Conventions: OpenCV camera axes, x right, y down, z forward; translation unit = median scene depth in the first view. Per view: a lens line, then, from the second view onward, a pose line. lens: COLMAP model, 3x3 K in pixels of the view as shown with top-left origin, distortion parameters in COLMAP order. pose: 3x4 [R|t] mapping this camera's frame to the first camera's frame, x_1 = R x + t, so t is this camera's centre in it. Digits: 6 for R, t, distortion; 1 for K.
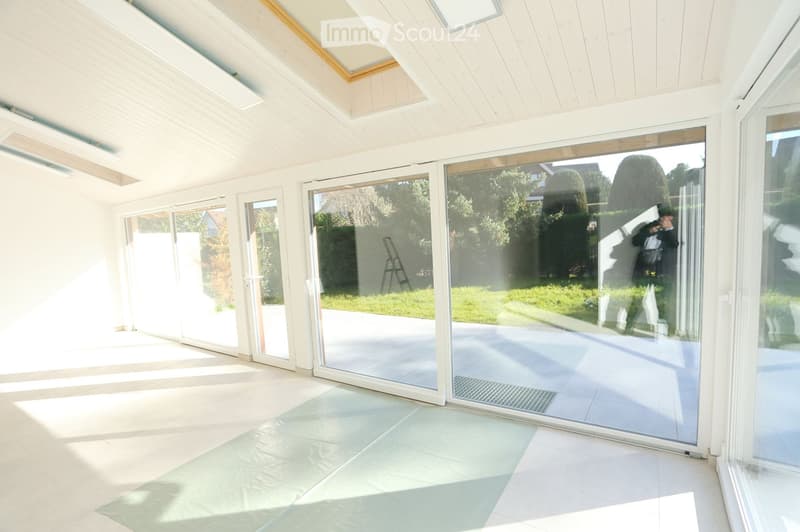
lens RADIAL K [[380.7, 0, 400.0], [0, 380.7, 266.0], [0, 0, 1]] dist [-0.000532, -0.000030]
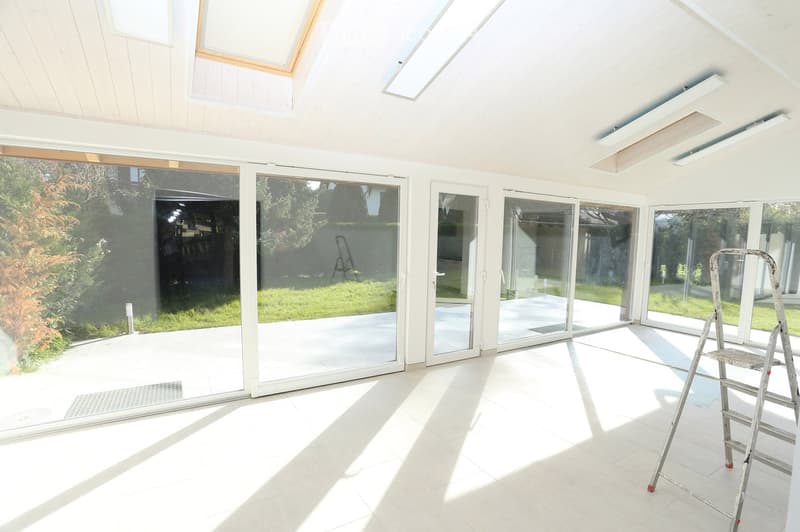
lens RADIAL K [[380.7, 0, 400.0], [0, 380.7, 266.0], [0, 0, 1]] dist [-0.000532, -0.000030]
pose [[0.428113, -0.011055, 0.903658, -1.104504], [0.033186, 0.999443, -0.003495, 0.012730], [-0.903116, 0.031485, 0.428241, 0.585225]]
